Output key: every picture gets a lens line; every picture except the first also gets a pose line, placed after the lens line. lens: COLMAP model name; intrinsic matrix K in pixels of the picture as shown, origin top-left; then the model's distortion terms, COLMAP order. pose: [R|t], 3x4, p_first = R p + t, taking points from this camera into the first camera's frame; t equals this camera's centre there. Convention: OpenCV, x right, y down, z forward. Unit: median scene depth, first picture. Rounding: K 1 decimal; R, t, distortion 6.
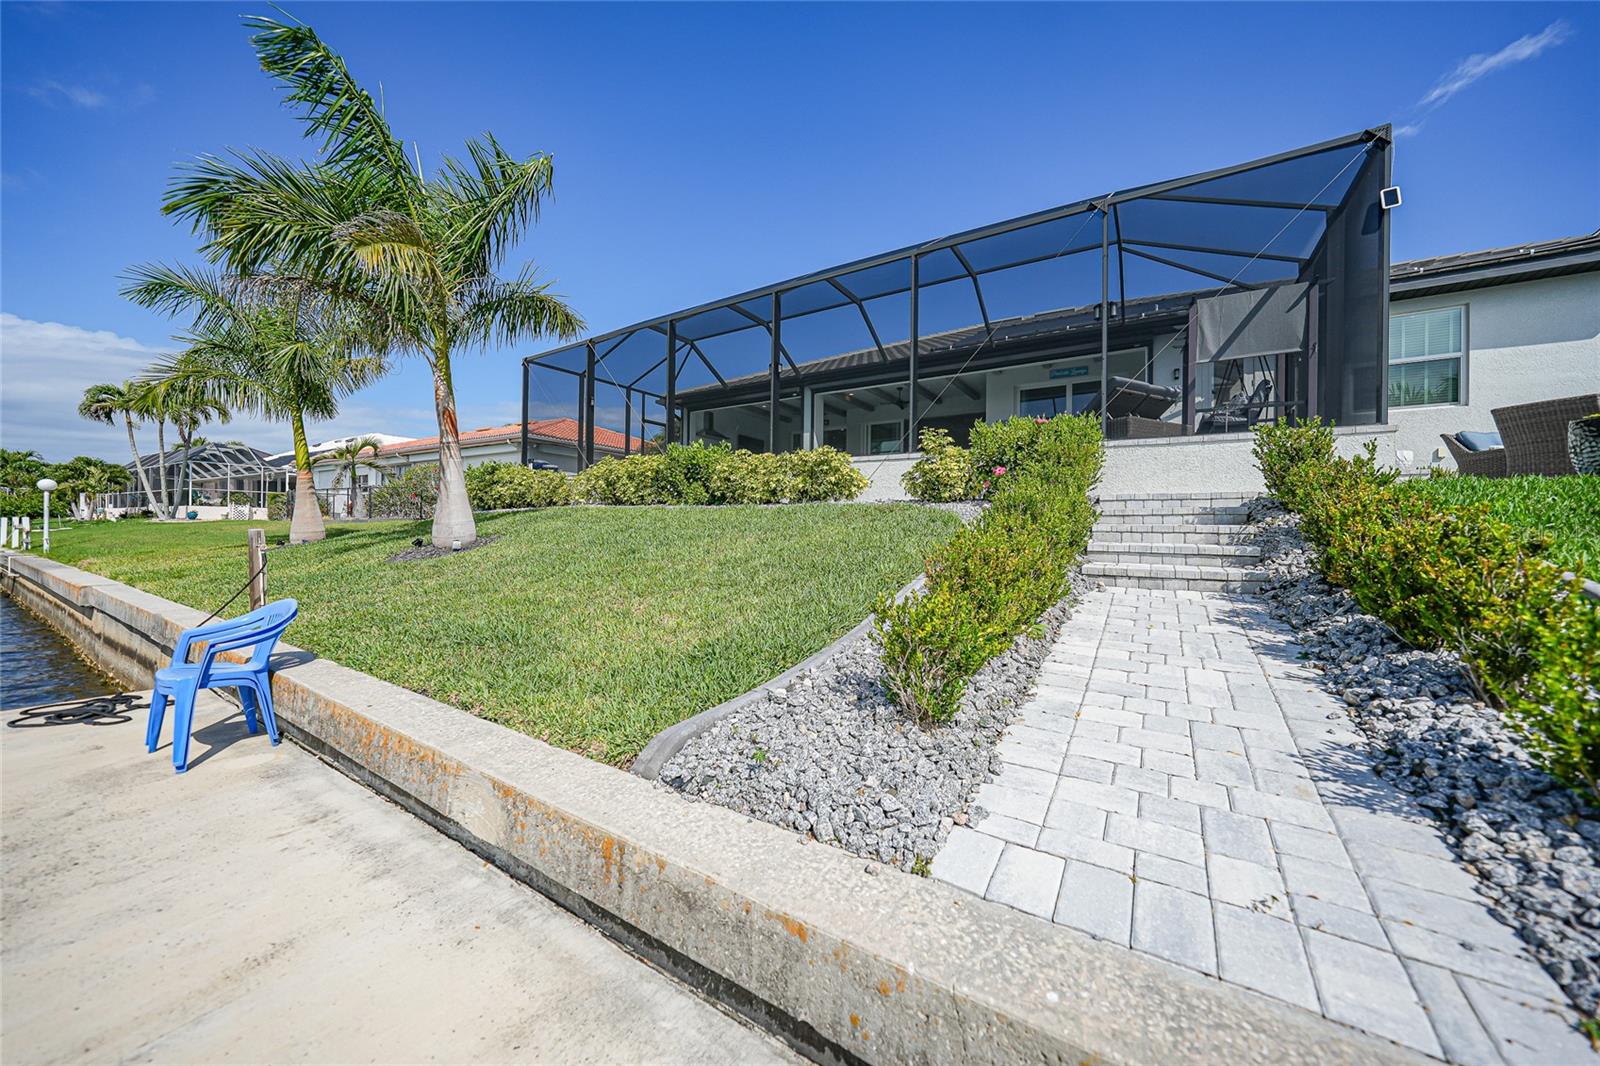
lens RADIAL K [[556.2, 0, 802.8], [0, 556.2, 535.5], [0, 0, 1]] dist [-0.024210, 0.005127]
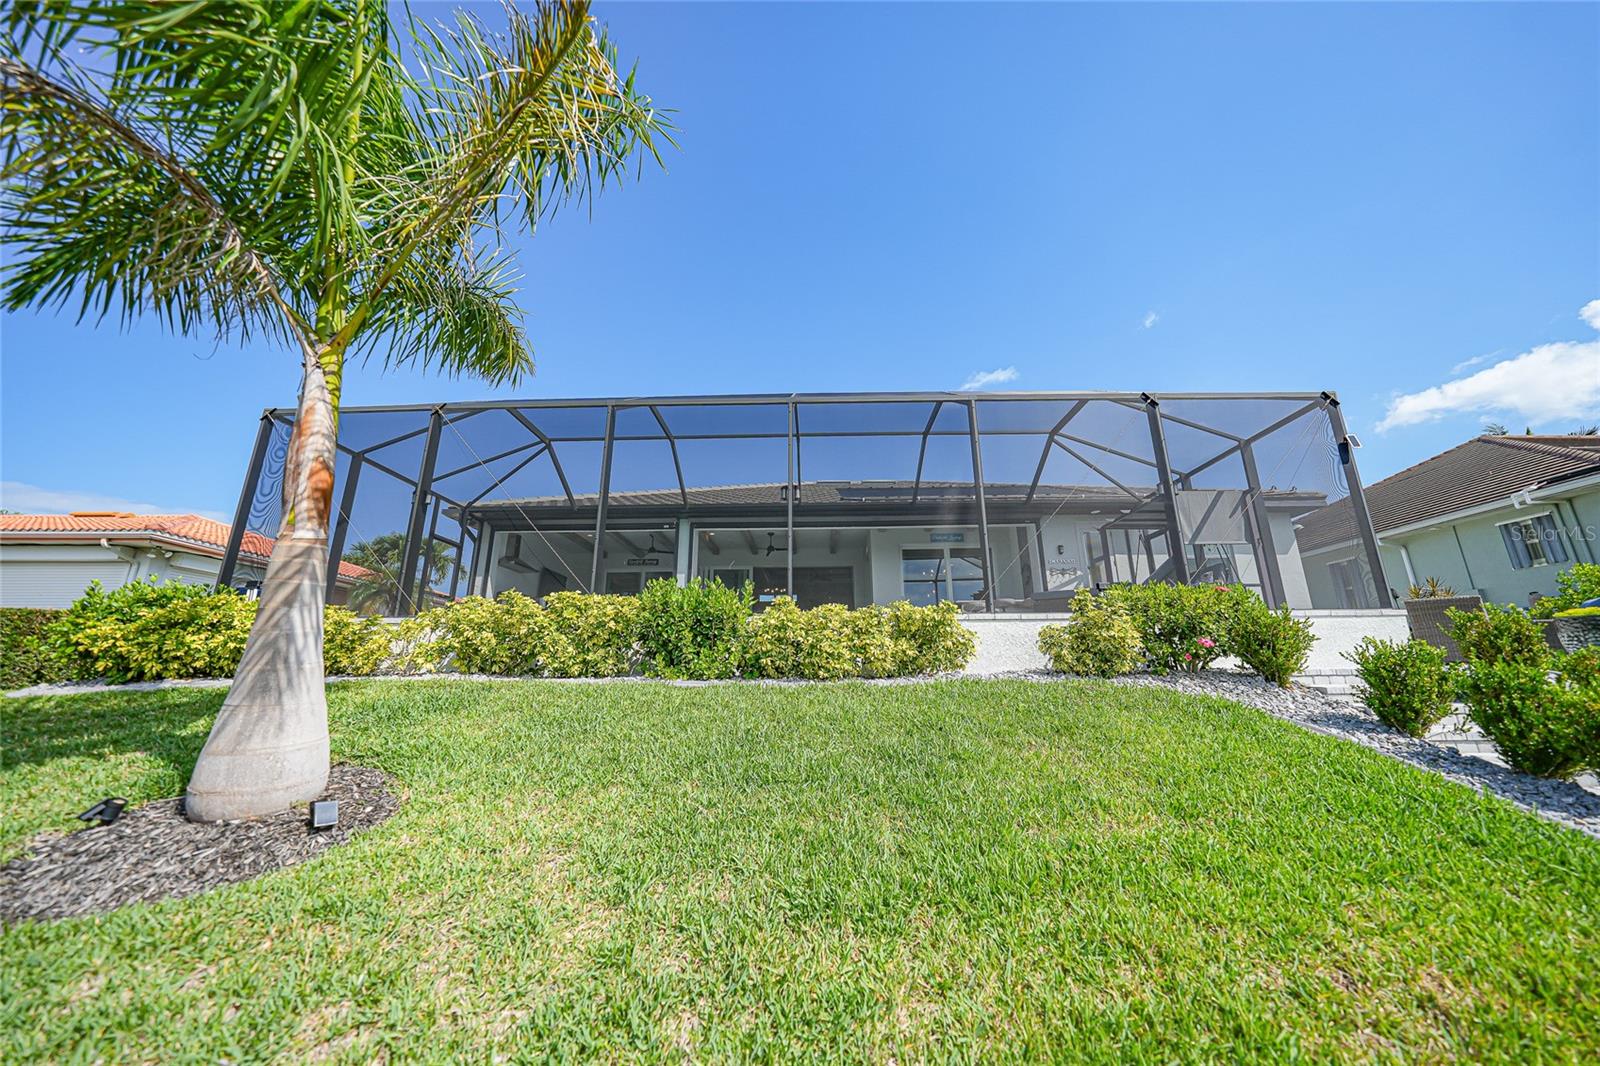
lens RADIAL K [[556.2, 0, 799.2], [0, 556.2, 540.6], [0, 0, 1]] dist [-0.024210, 0.005127]
pose [[0.849578, 0.113329, 0.515144, -0.265393], [0.024854, 0.966960, -0.253715, -0.027402], [-0.526877, 0.228354, 0.818691, 0.254071]]
